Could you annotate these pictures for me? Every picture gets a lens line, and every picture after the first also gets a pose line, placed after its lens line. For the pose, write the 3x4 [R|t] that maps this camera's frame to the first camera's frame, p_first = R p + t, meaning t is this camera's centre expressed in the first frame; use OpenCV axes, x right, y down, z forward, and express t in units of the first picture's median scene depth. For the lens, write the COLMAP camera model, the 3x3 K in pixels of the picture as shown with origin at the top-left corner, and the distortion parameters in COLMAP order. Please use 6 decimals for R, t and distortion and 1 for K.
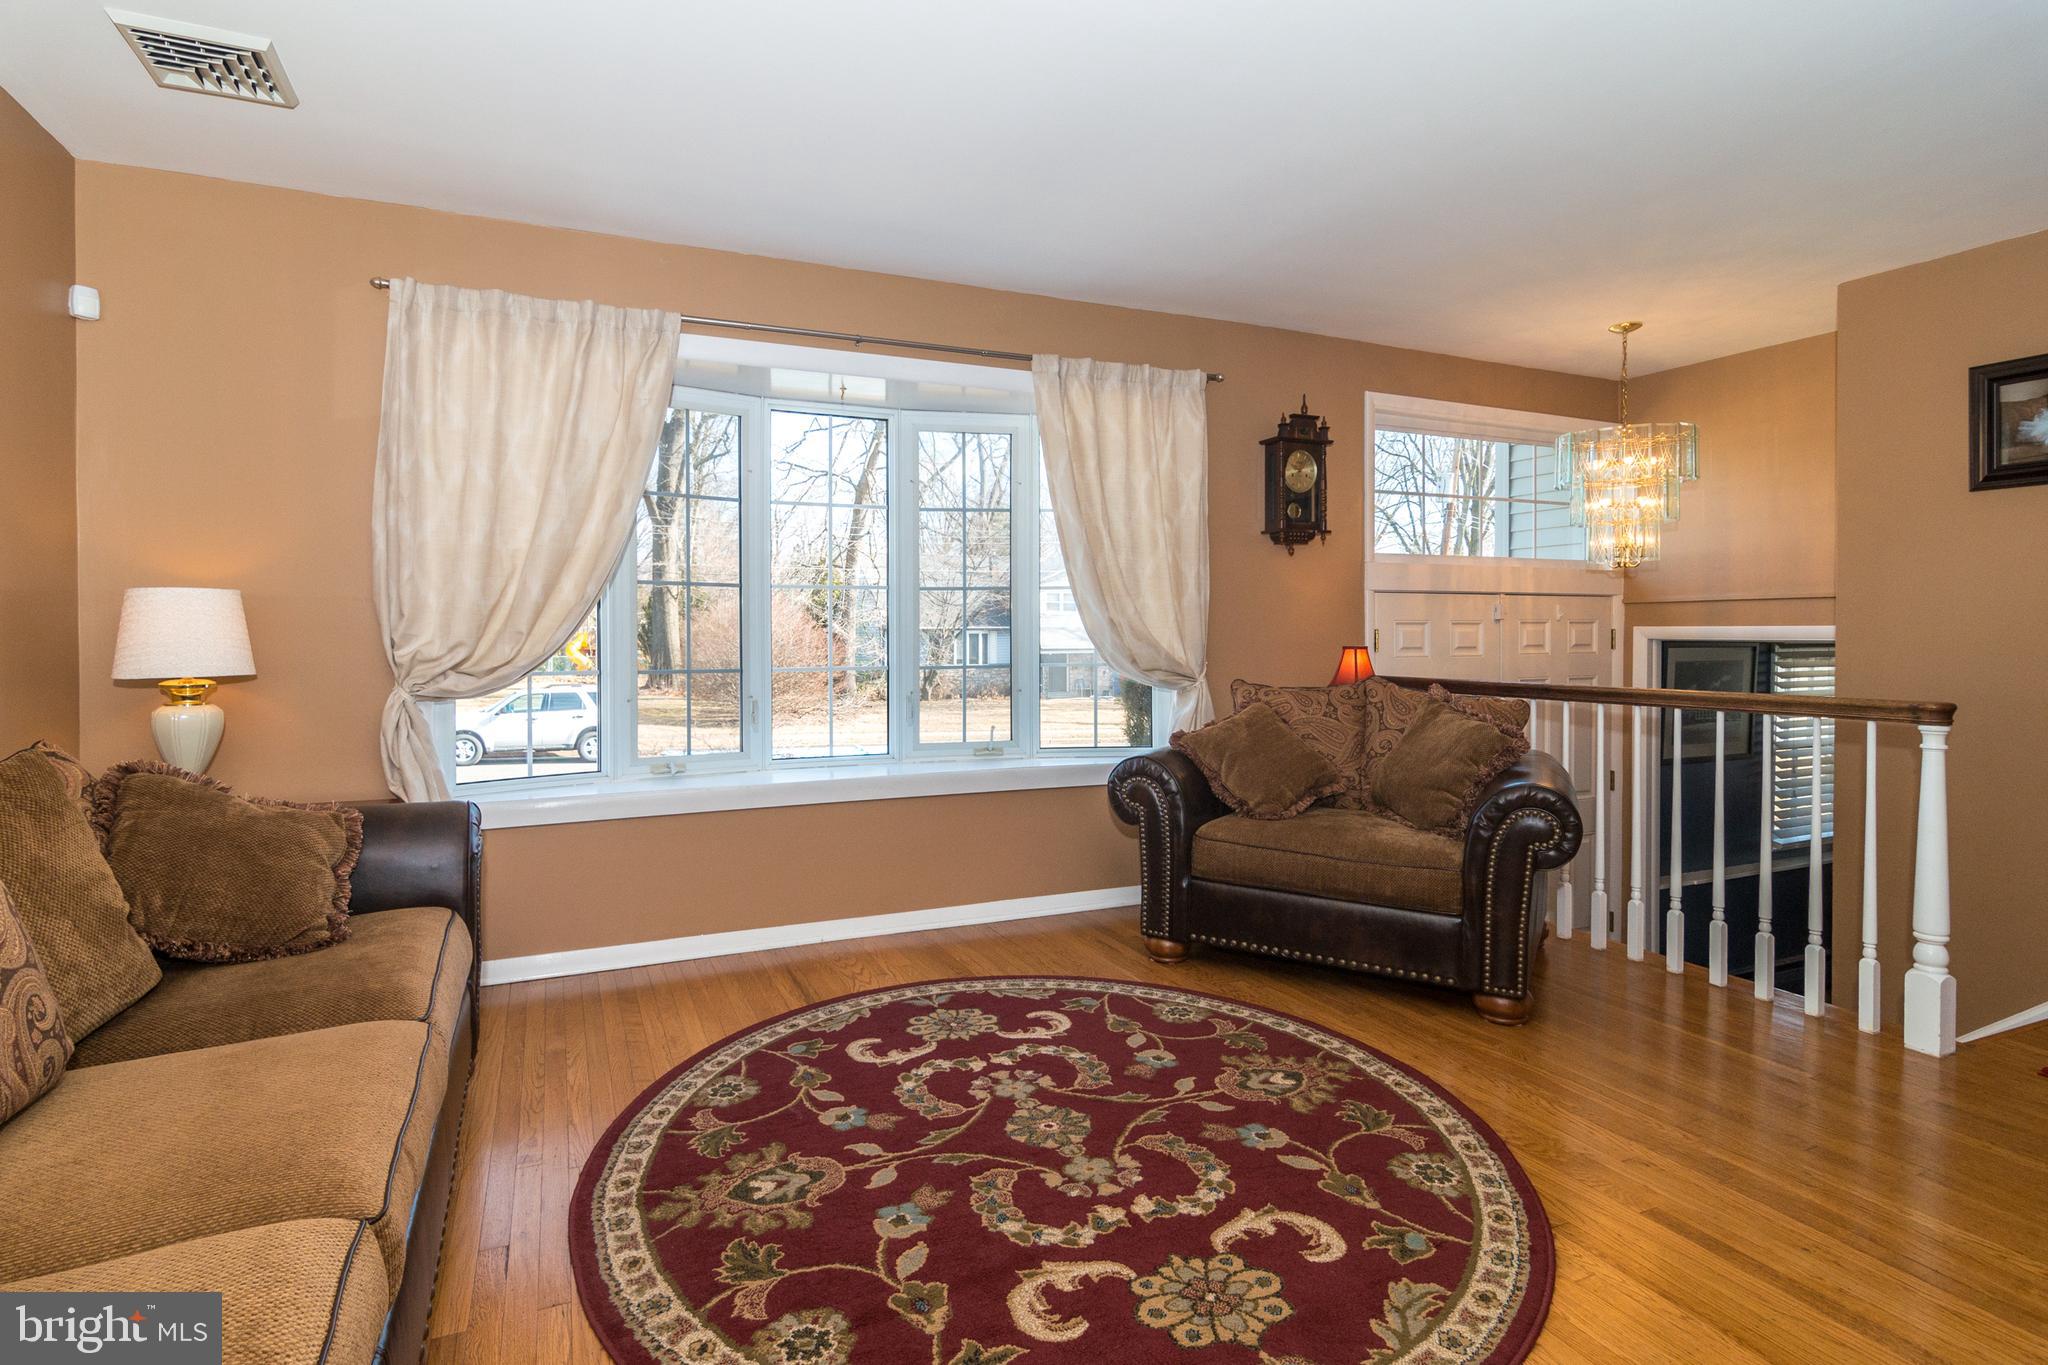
lens RADIAL K [[1014.3, 0, 994.9], [0, 1014.3, 647.6], [0, 0, 1]] dist [-0.001712, -0.001081]
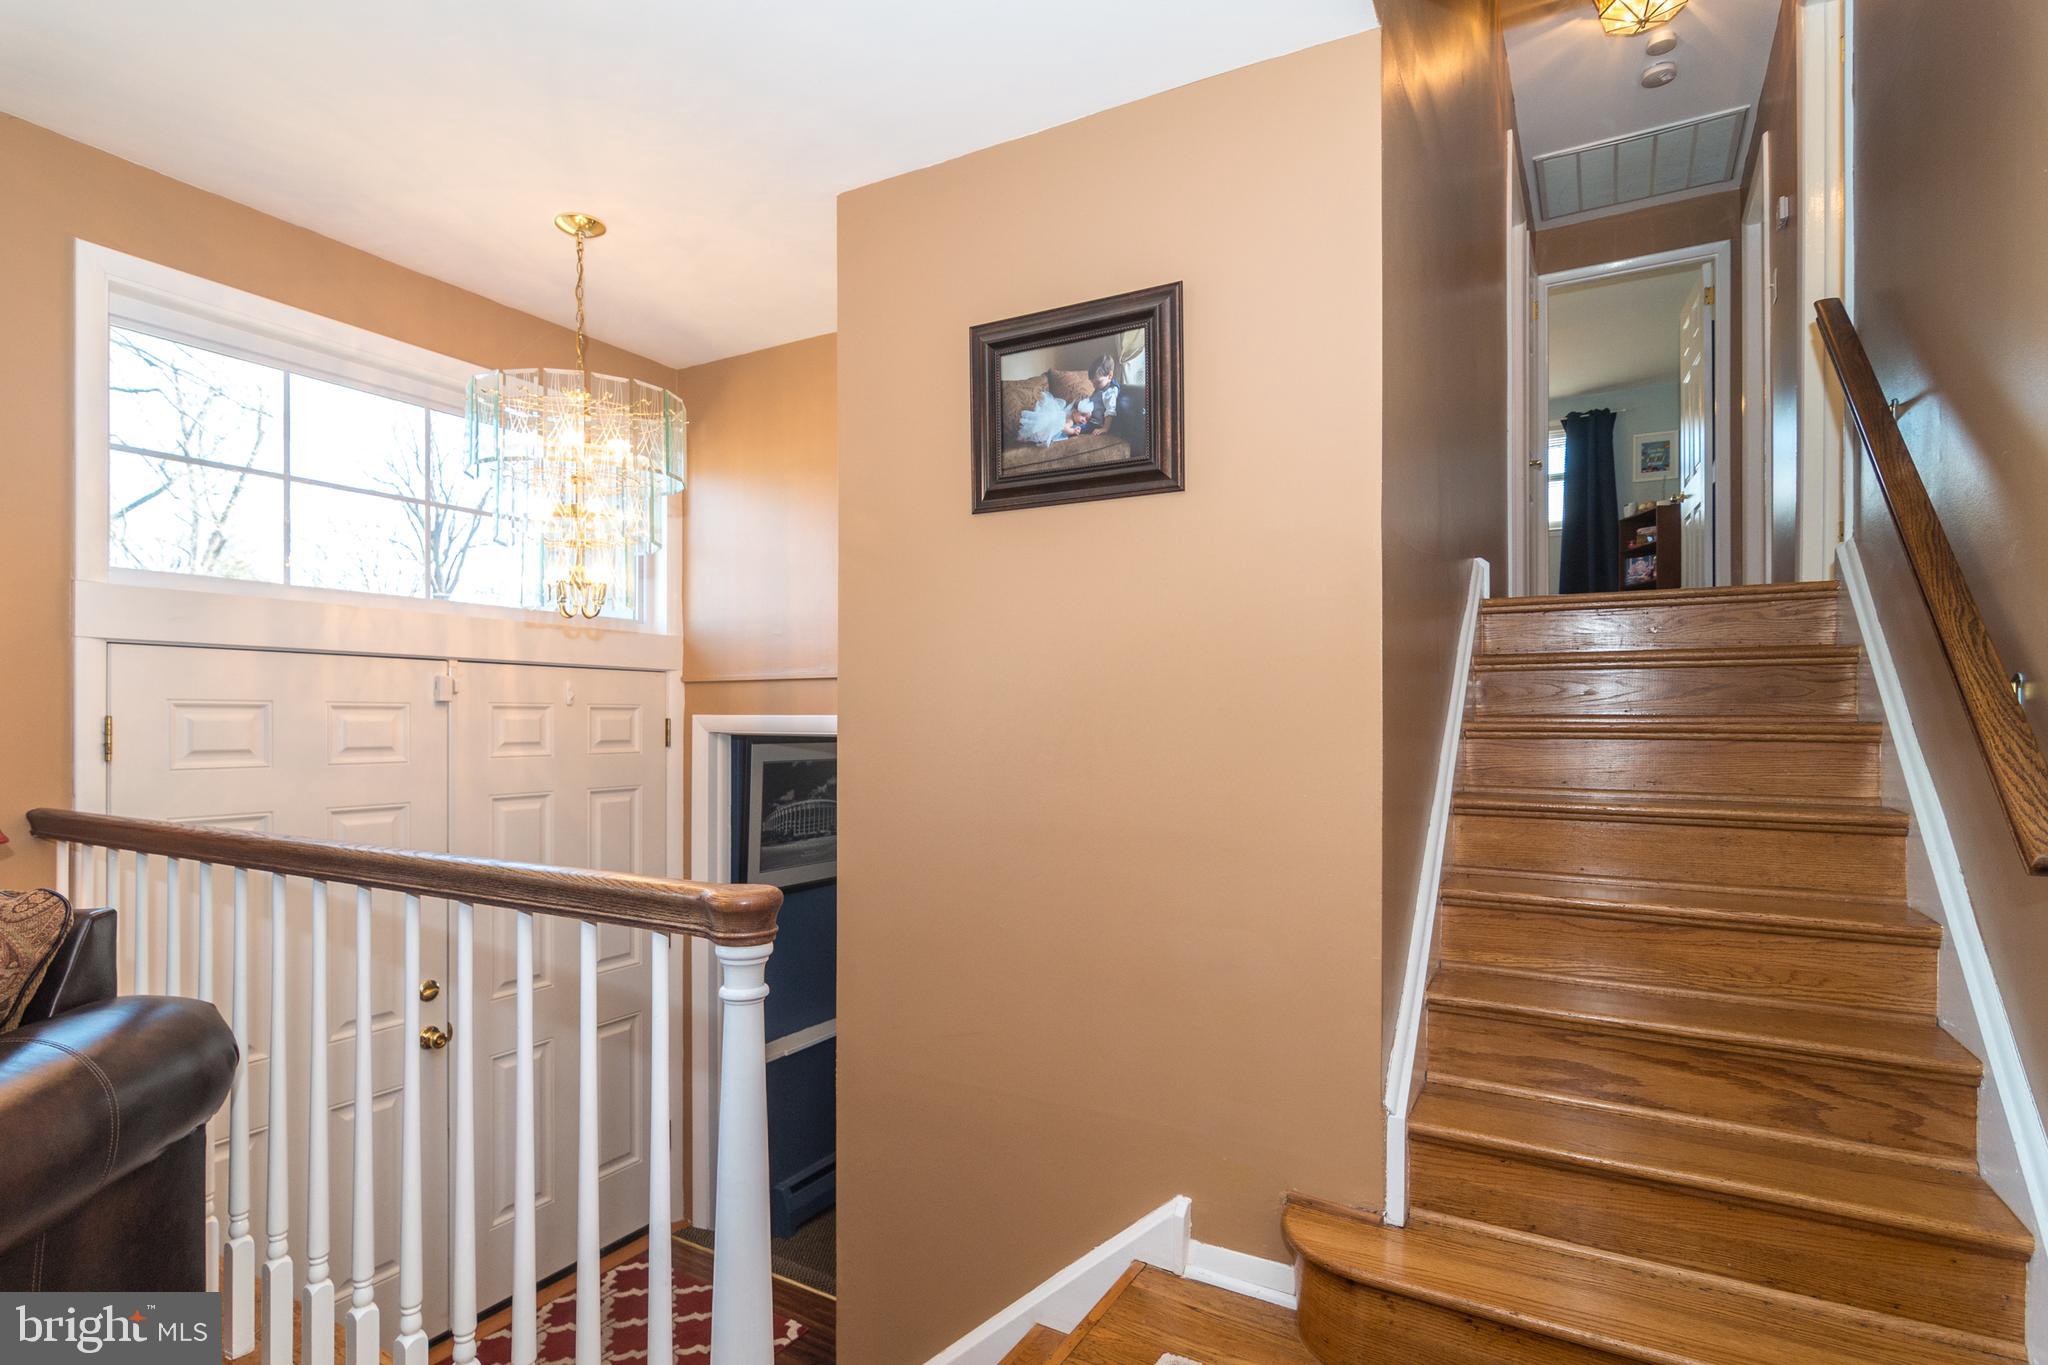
lens RADIAL K [[1044.1, 0, 980.6], [0, 1044.1, 731.8], [0, 0, 1]] dist [-0.007580, -0.000765]
pose [[0.816994, -0.004261, 0.576630, 0.699822], [0.006631, 0.999976, -0.002007, -0.011646], [-0.576608, 0.005463, 0.817003, 0.535268]]
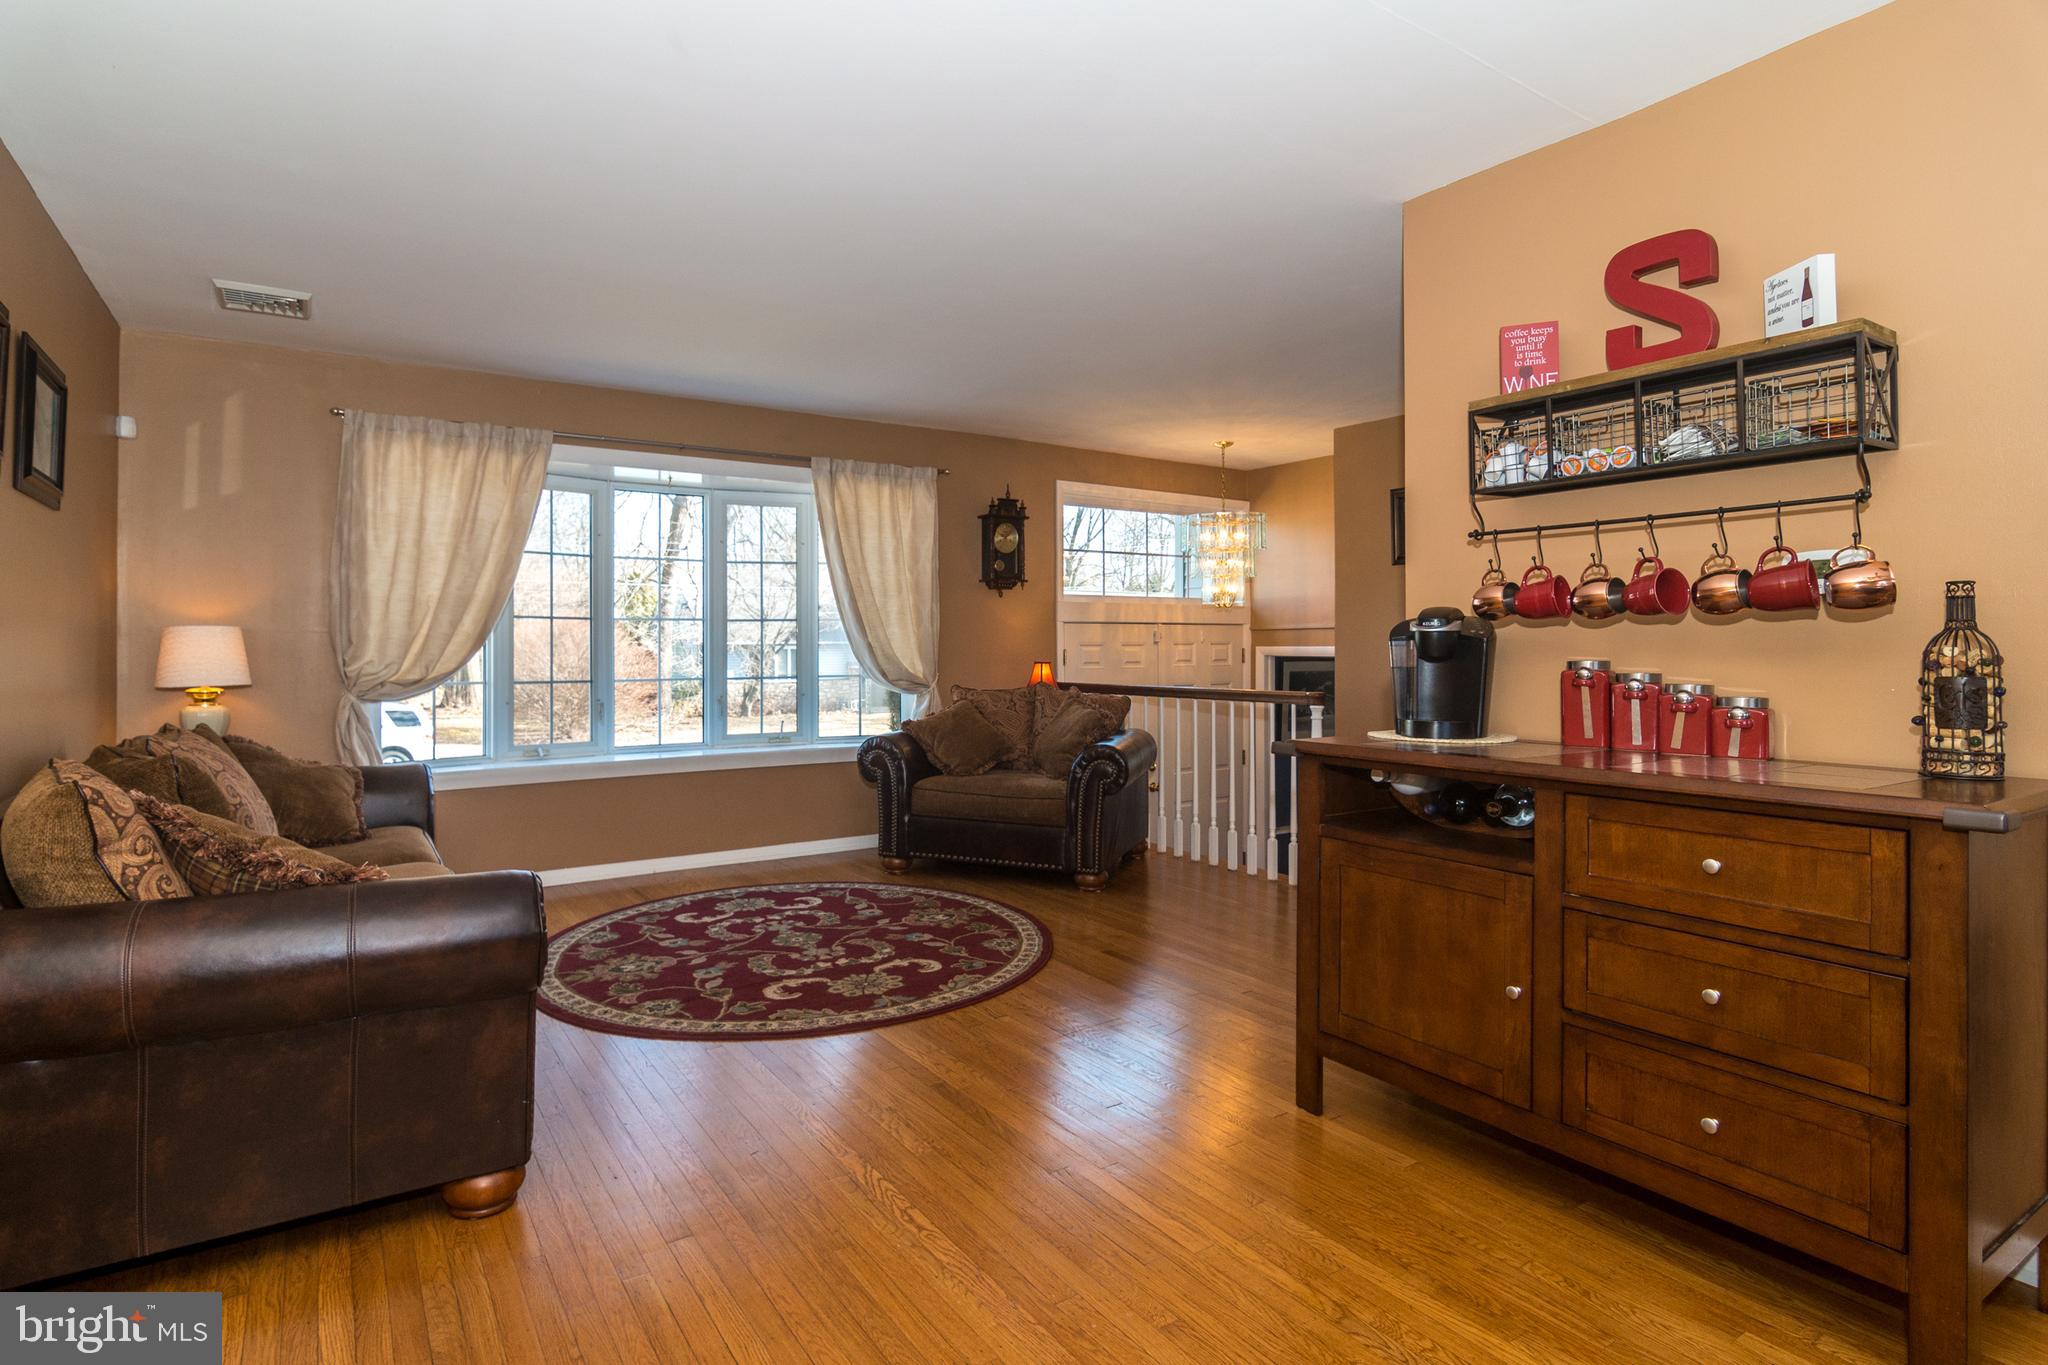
lens RADIAL K [[1044.1, 0, 1004.2], [0, 1044.1, 645.1], [0, 0, 1]] dist [-0.007580, -0.000765]
pose [[0.985073, -0.001500, 0.172128, 0.076732], [0.004653, 0.999829, -0.017917, 0.001994], [-0.172072, 0.018451, 0.984912, -0.666781]]
